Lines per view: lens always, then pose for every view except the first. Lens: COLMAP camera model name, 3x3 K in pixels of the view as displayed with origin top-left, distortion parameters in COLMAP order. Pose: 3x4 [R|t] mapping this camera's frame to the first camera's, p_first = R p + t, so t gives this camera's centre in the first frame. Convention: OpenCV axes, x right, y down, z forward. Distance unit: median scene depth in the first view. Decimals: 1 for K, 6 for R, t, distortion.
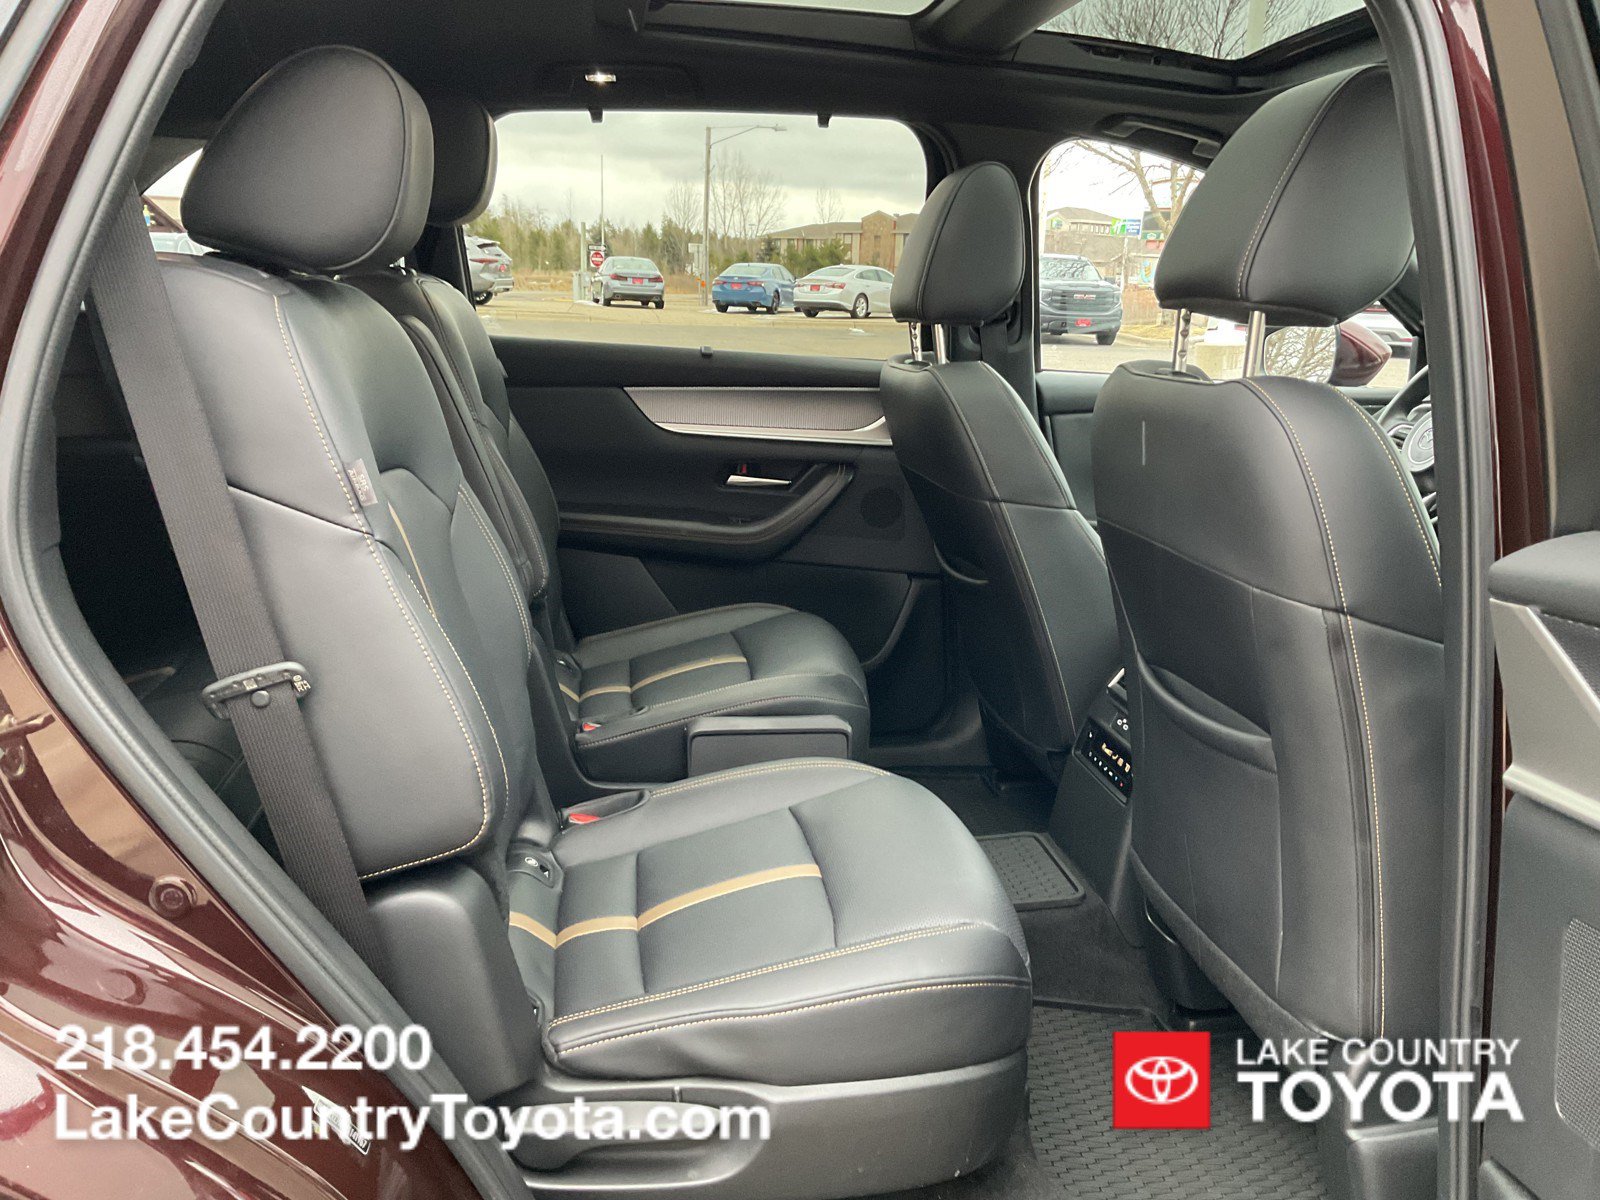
lens RADIAL K [[1308.3, 0, 782.5], [0, 1308.3, 599.6], [0, 0, 1]] dist [0.062541, -0.120174]
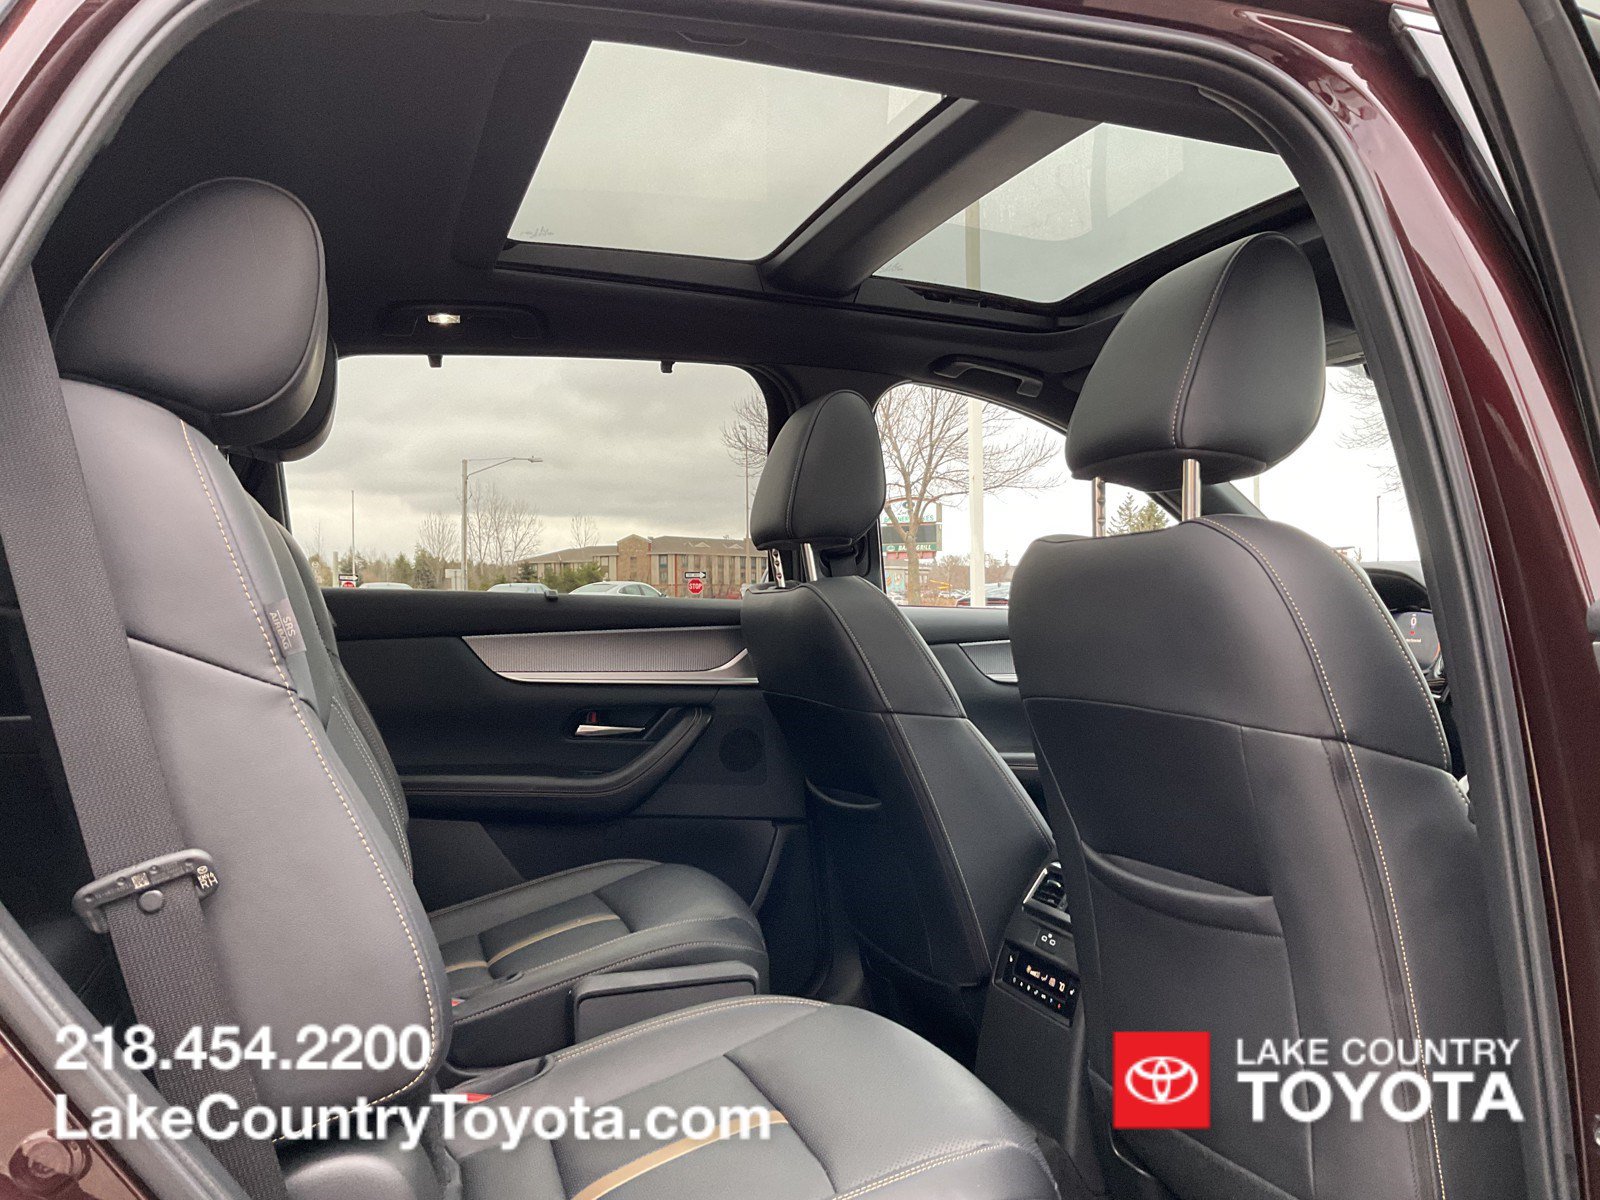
lens RADIAL K [[1308.3, 0, 778.6], [0, 1308.3, 592.2], [0, 0, 1]] dist [0.062541, -0.120174]
pose [[0.983108, -0.037325, 0.179179, -0.084578], [0.079416, 0.969018, -0.233876, 0.056906], [-0.164898, 0.244155, 0.955613, 0.076073]]
